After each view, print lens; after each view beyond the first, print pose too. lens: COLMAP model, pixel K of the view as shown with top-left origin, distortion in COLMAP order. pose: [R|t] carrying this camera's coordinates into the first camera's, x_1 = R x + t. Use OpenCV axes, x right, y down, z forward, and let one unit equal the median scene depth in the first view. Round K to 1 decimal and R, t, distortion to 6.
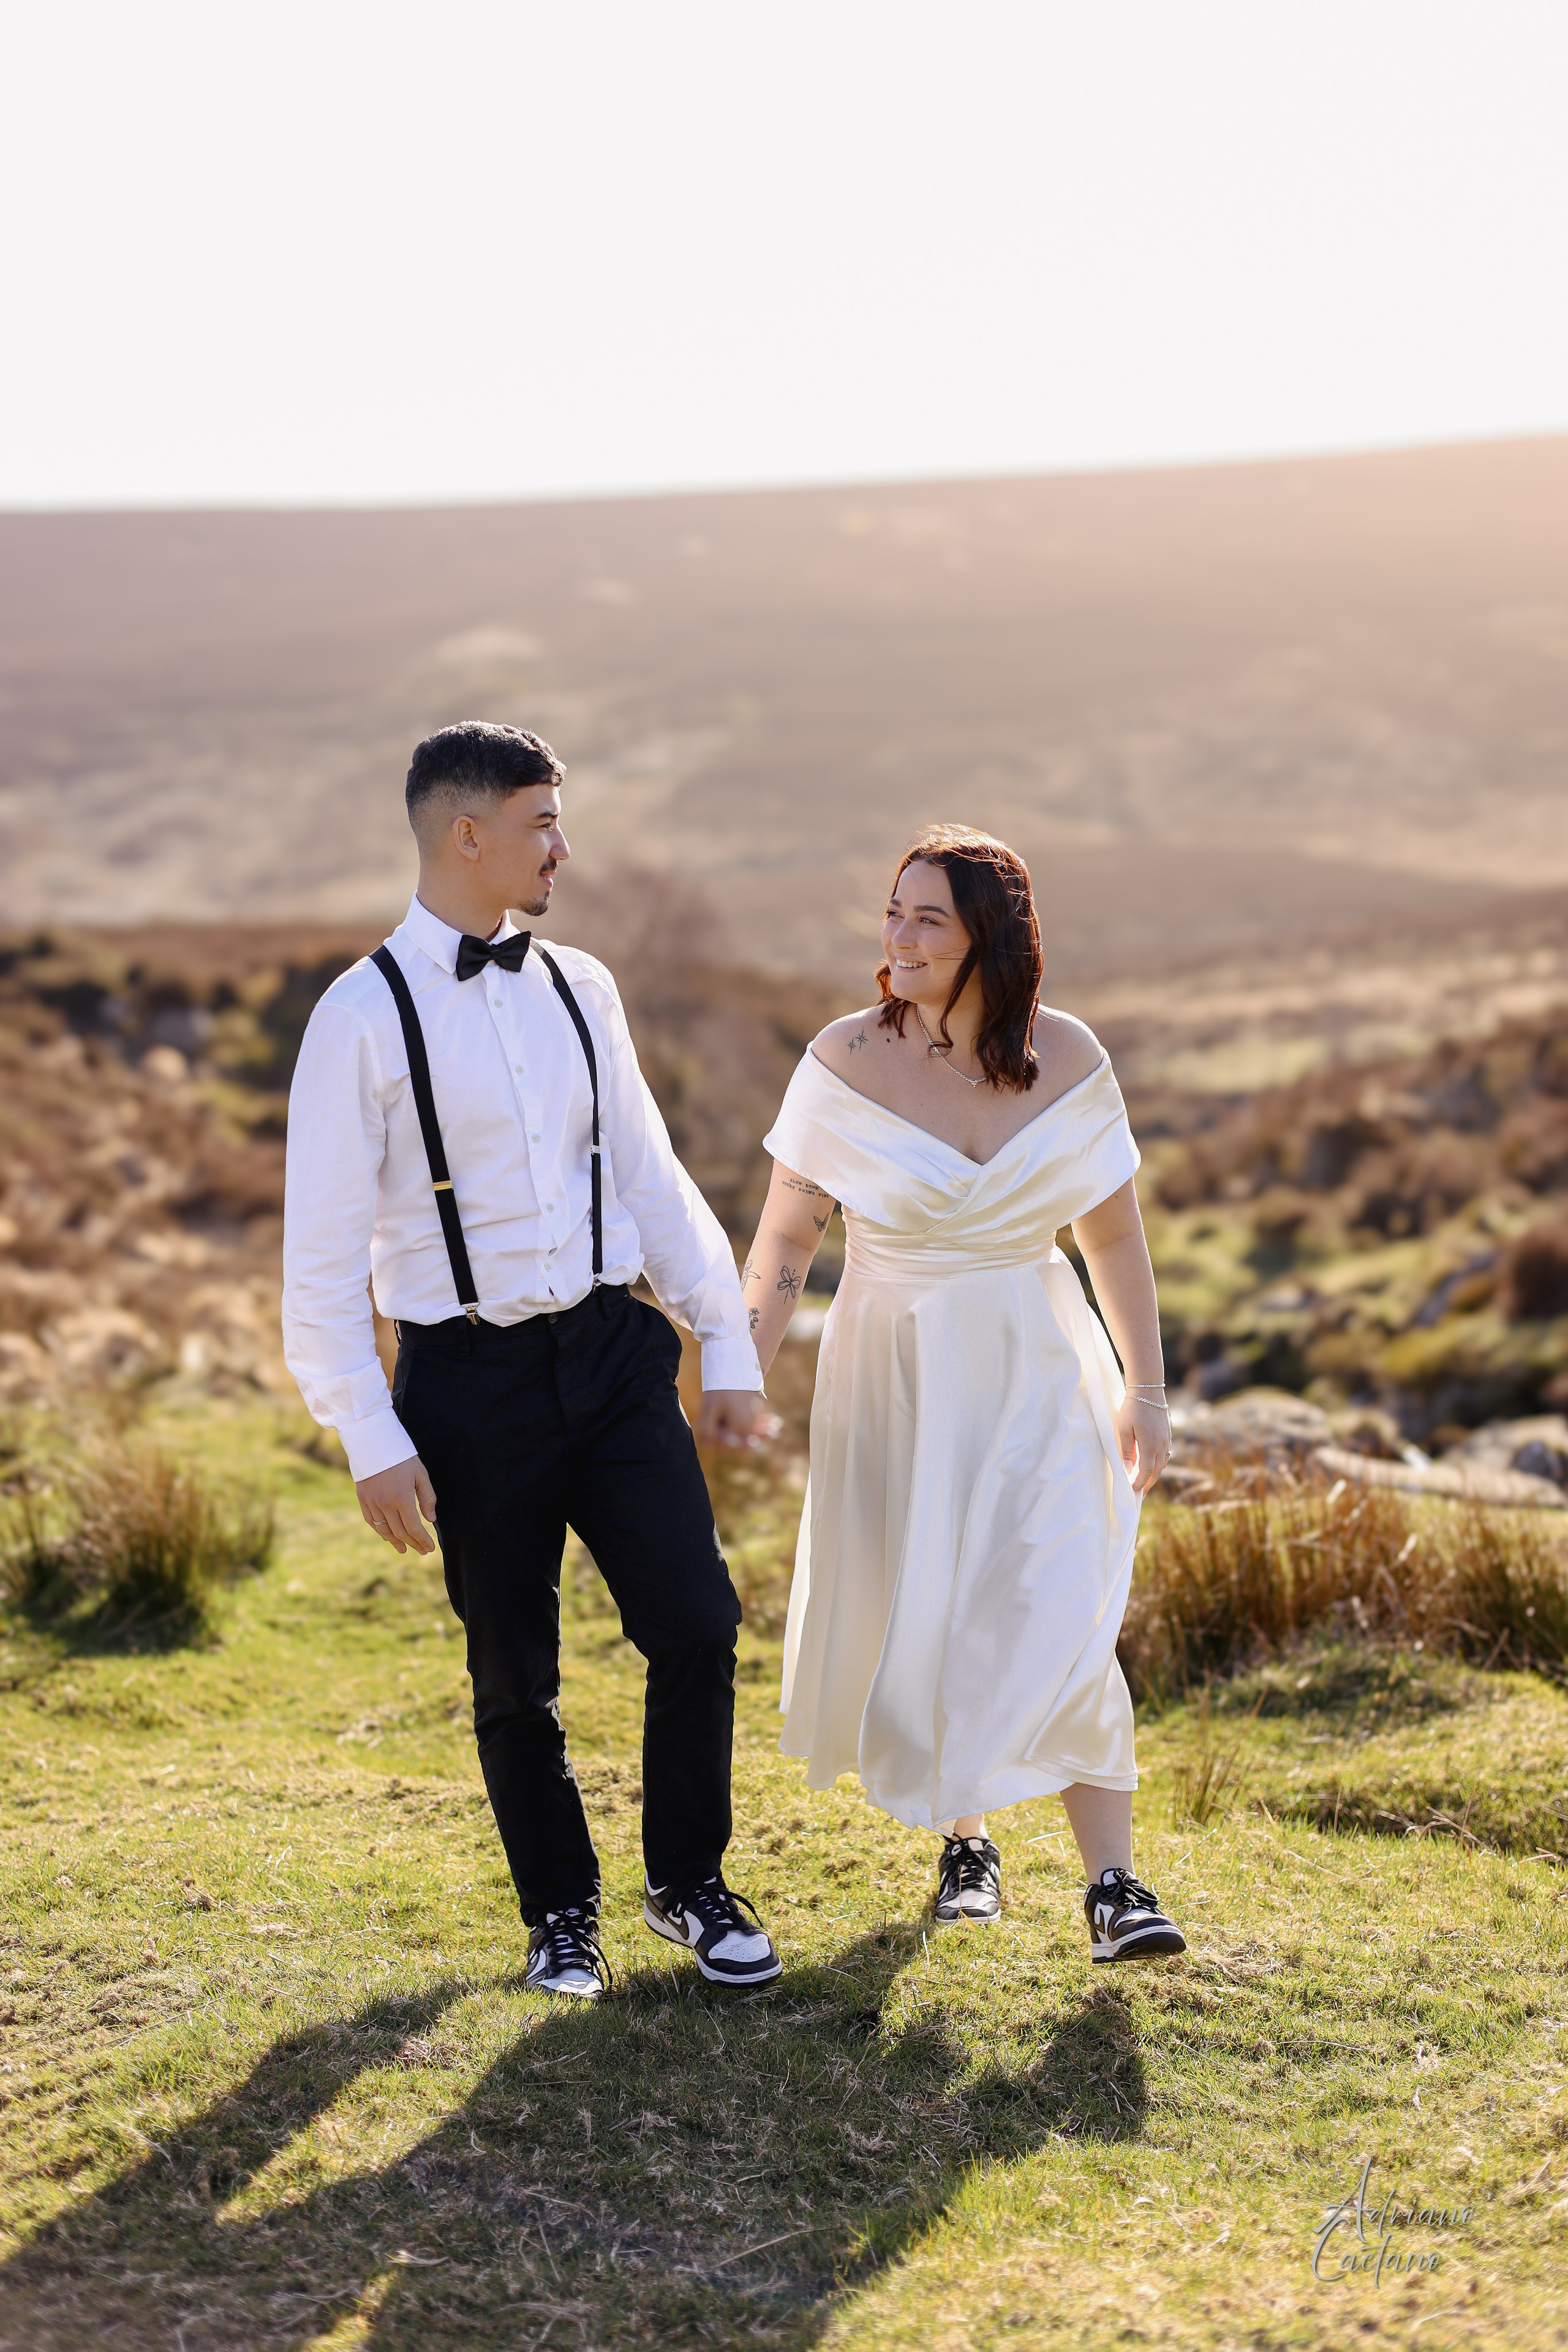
lens RADIAL K [[3450.7, 0, 797.6], [0, 3450.7, 1170.7], [0, 0, 1]] dist [-0.053671, 0.000000]
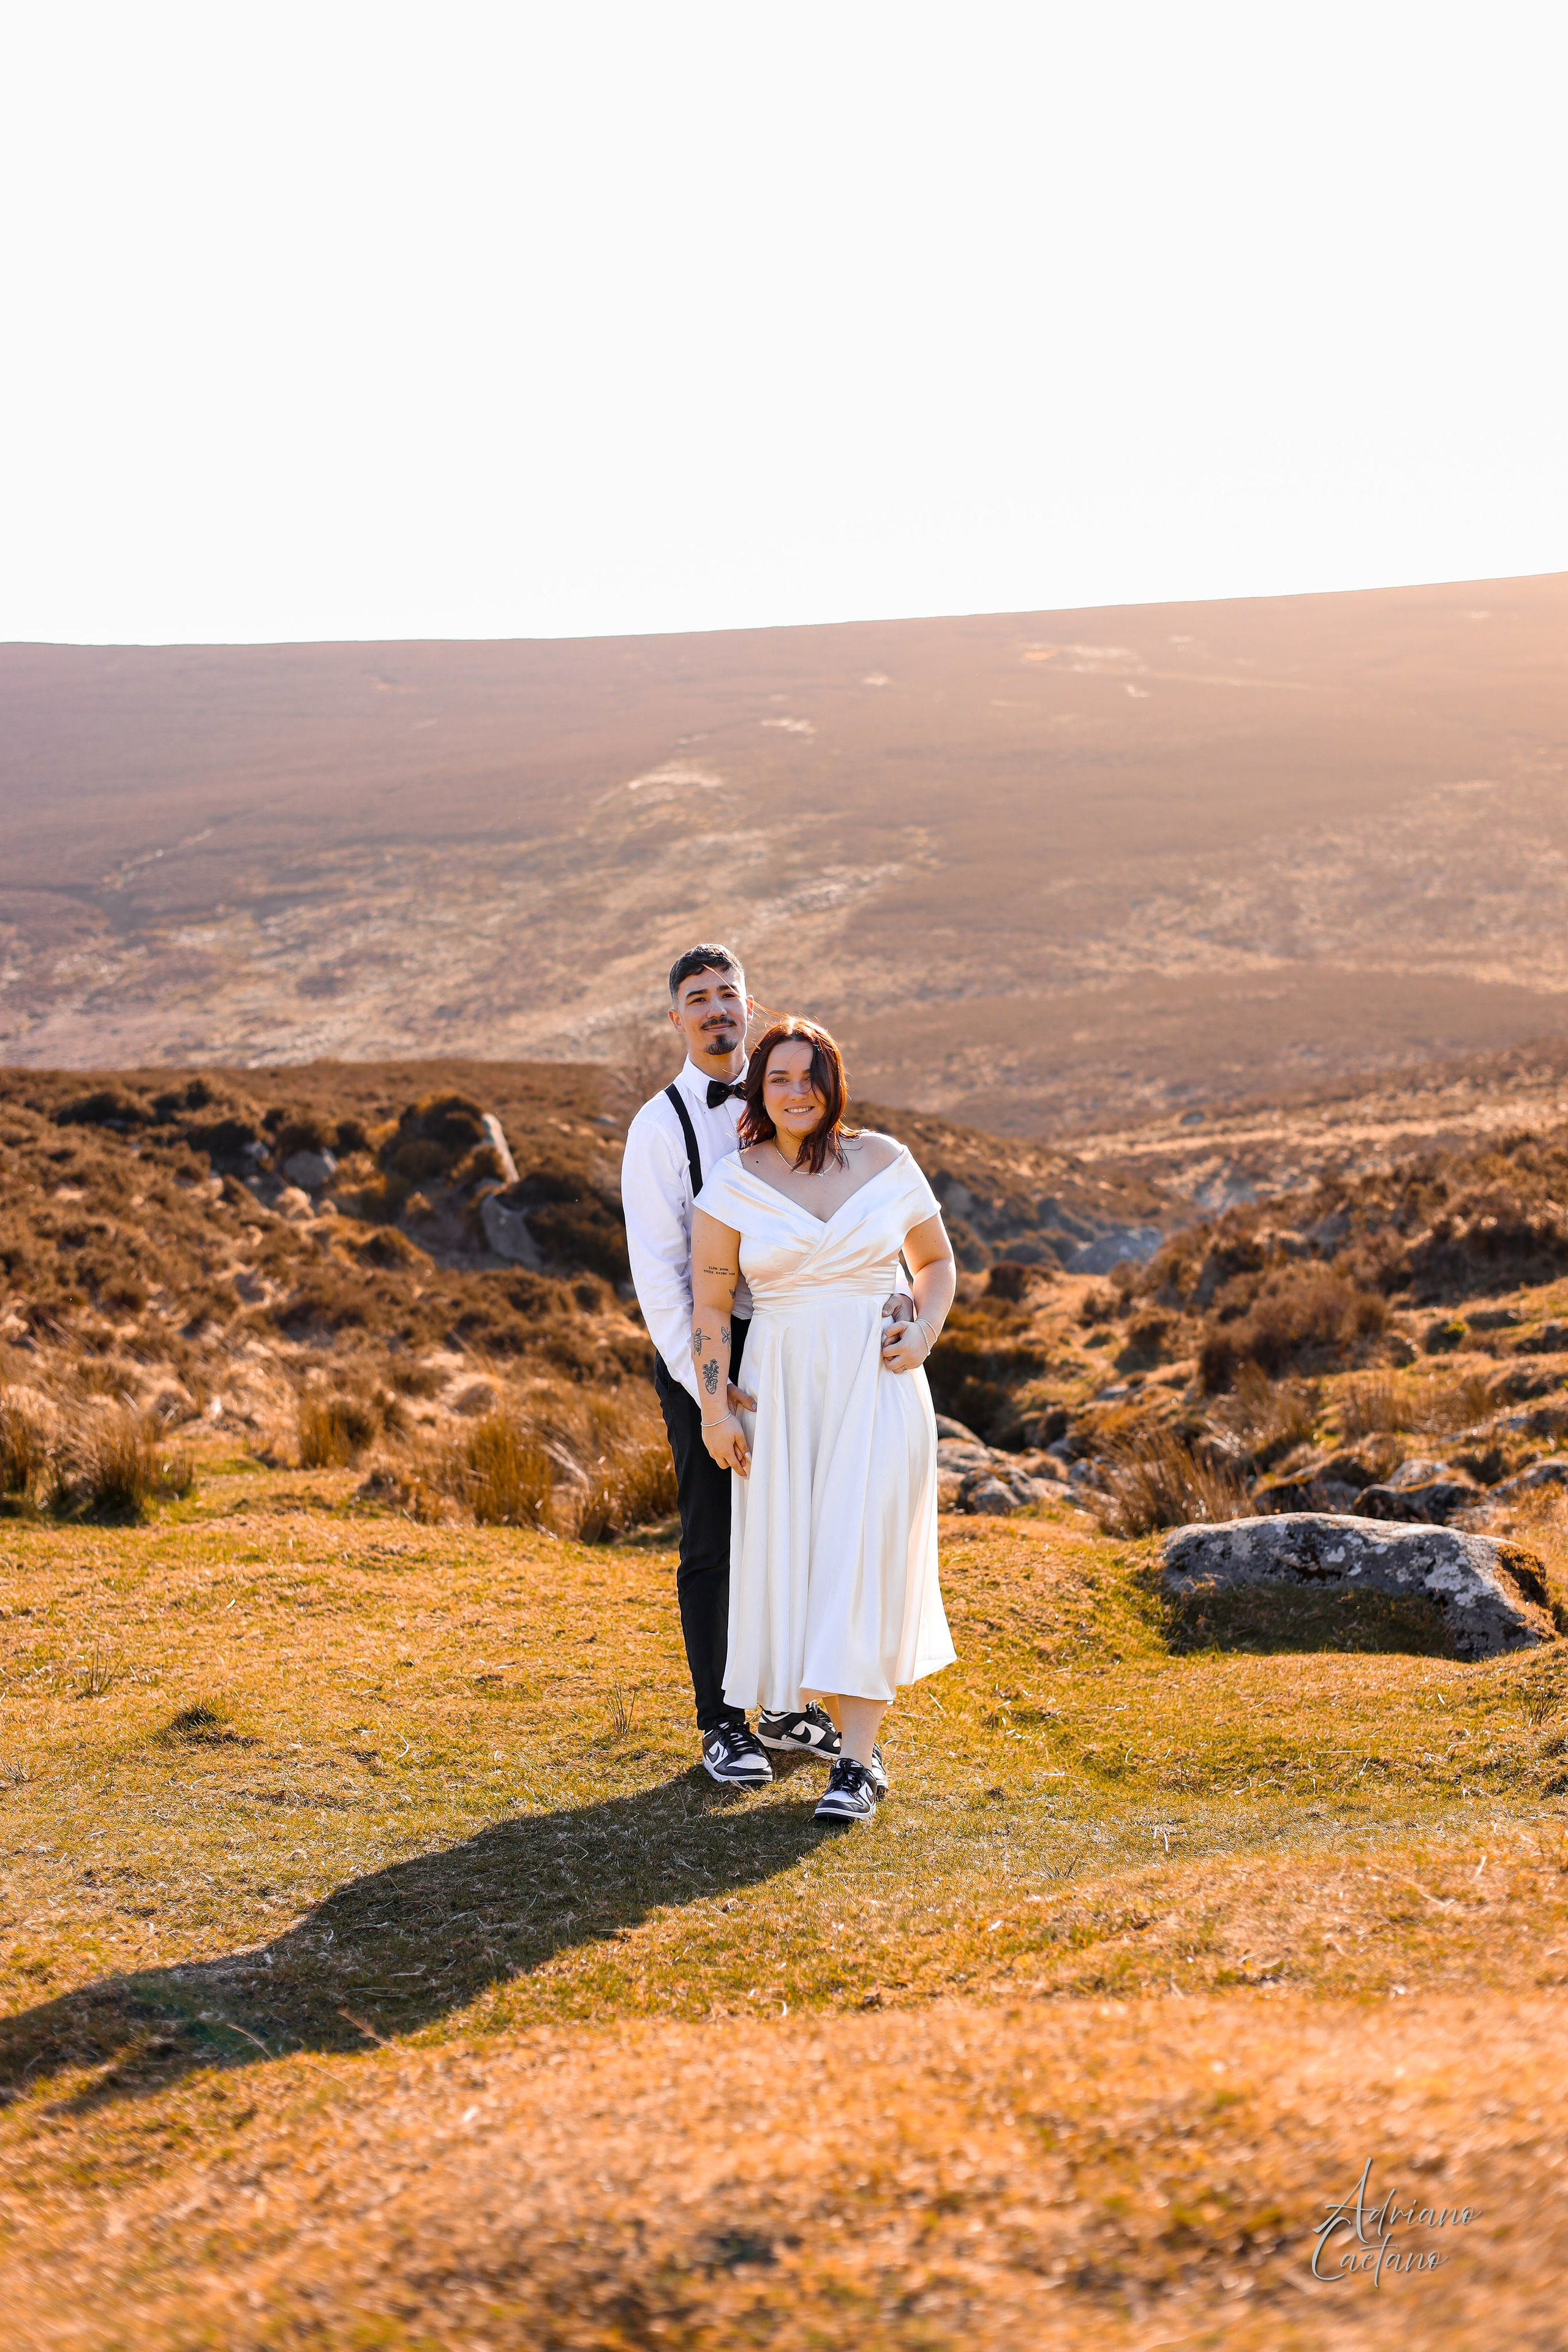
lens RADIAL K [[3450.7, 0, 770.1], [0, 3450.7, 1180.5], [0, 0, 1]] dist [-0.053671, 0.000000]
pose [[0.997897, -0.000363, -0.064815, 0.056064], [-0.001776, 0.999456, -0.032936, 0.001632], [0.064791, 0.032982, 0.997354, -0.165580]]
